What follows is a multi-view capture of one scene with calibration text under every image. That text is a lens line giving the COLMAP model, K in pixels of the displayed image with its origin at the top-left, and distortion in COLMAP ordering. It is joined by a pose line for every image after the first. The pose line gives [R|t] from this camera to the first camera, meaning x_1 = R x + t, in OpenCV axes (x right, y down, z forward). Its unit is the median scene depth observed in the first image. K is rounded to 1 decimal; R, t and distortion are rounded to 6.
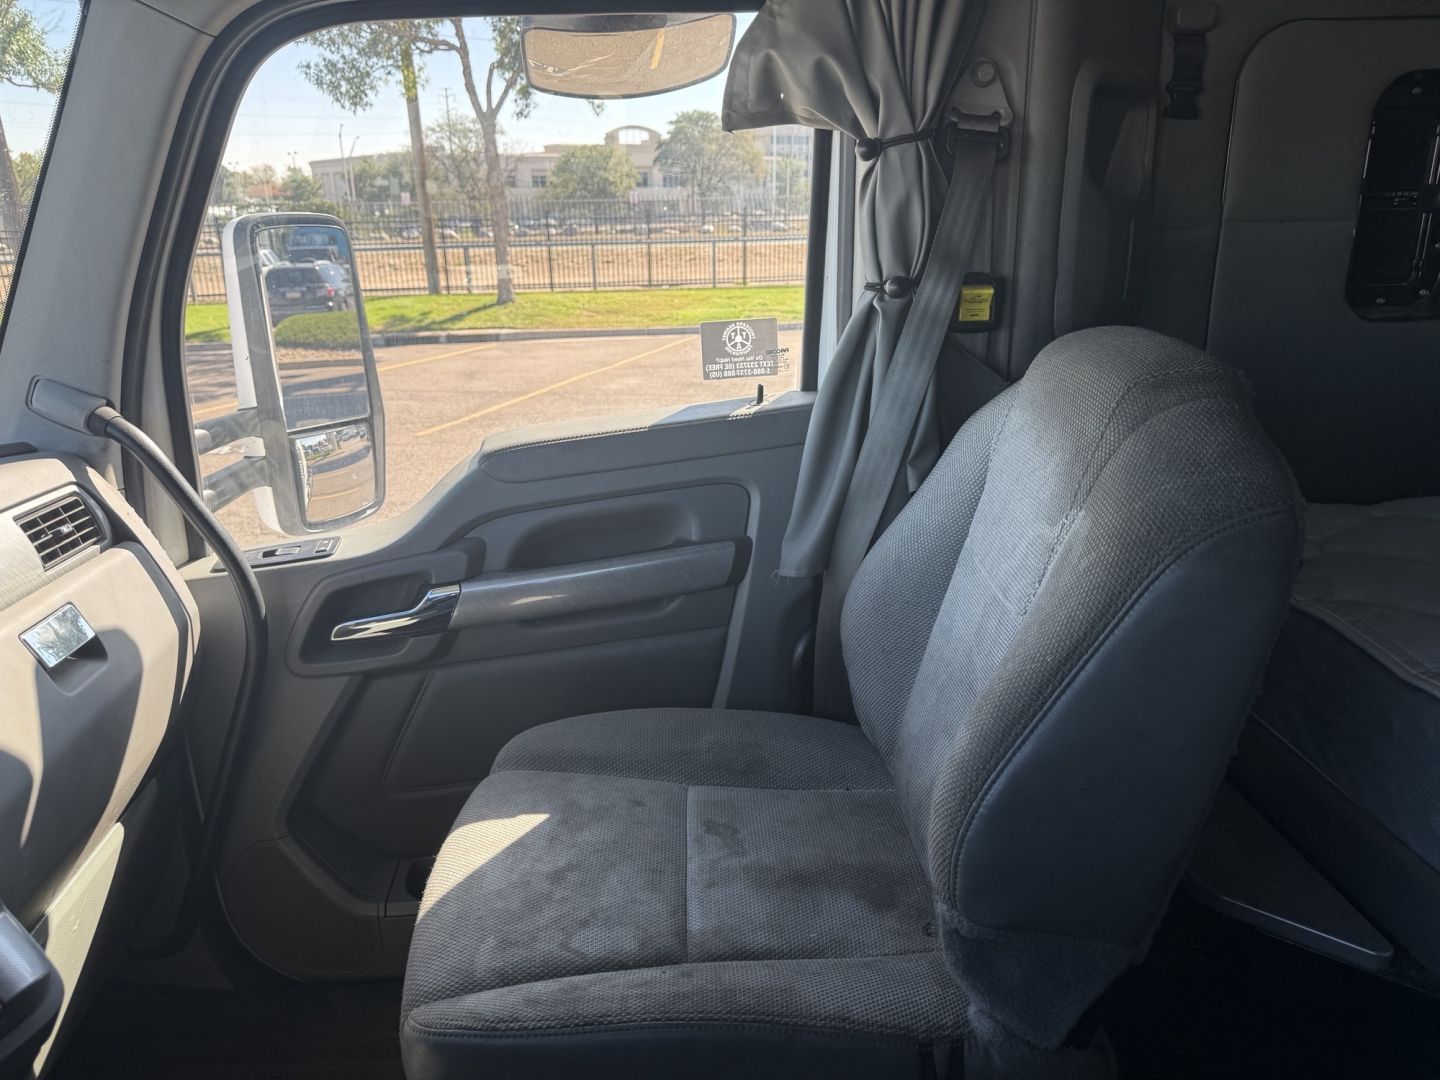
lens RADIAL K [[1022.3, 0, 711.4], [0, 1022.3, 522.6], [0, 0, 1]] dist [0.147789, -0.221234]
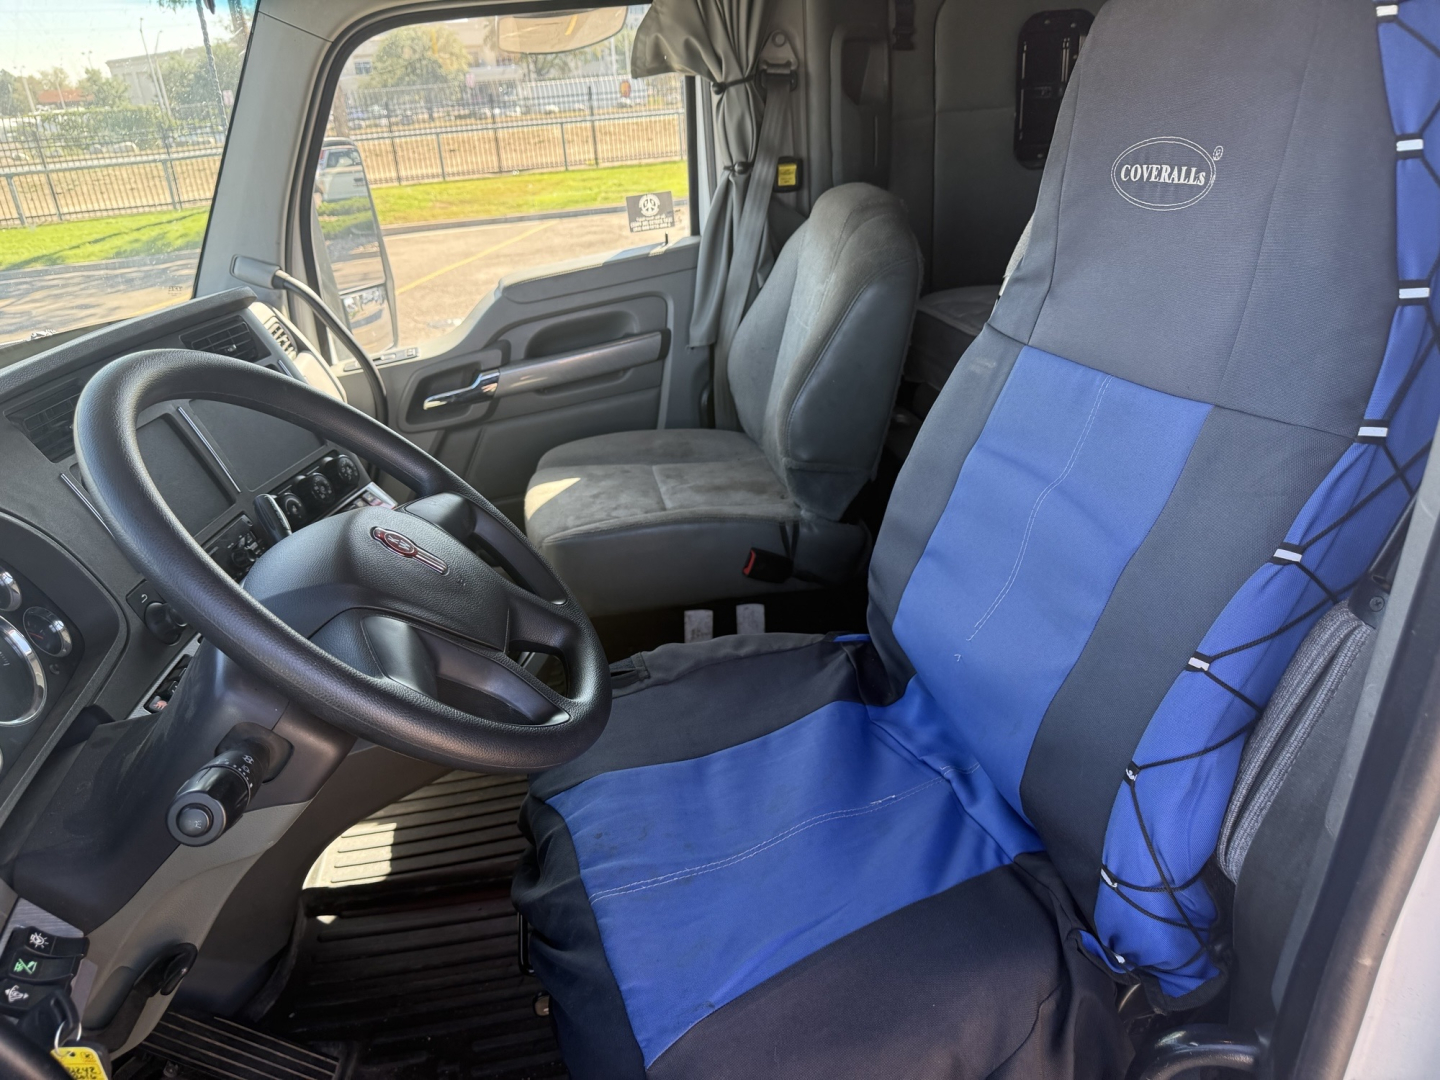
lens RADIAL K [[1023.8, 0, 720.0], [0, 1023.8, 540.0], [0, 0, 1]] dist [0.021971, -0.033841]
pose [[0.987171, -0.106108, 0.119305, -0.112767], [0.090277, 0.987255, 0.131066, 0.140317], [-0.131692, -0.118614, 0.984169, -0.670729]]
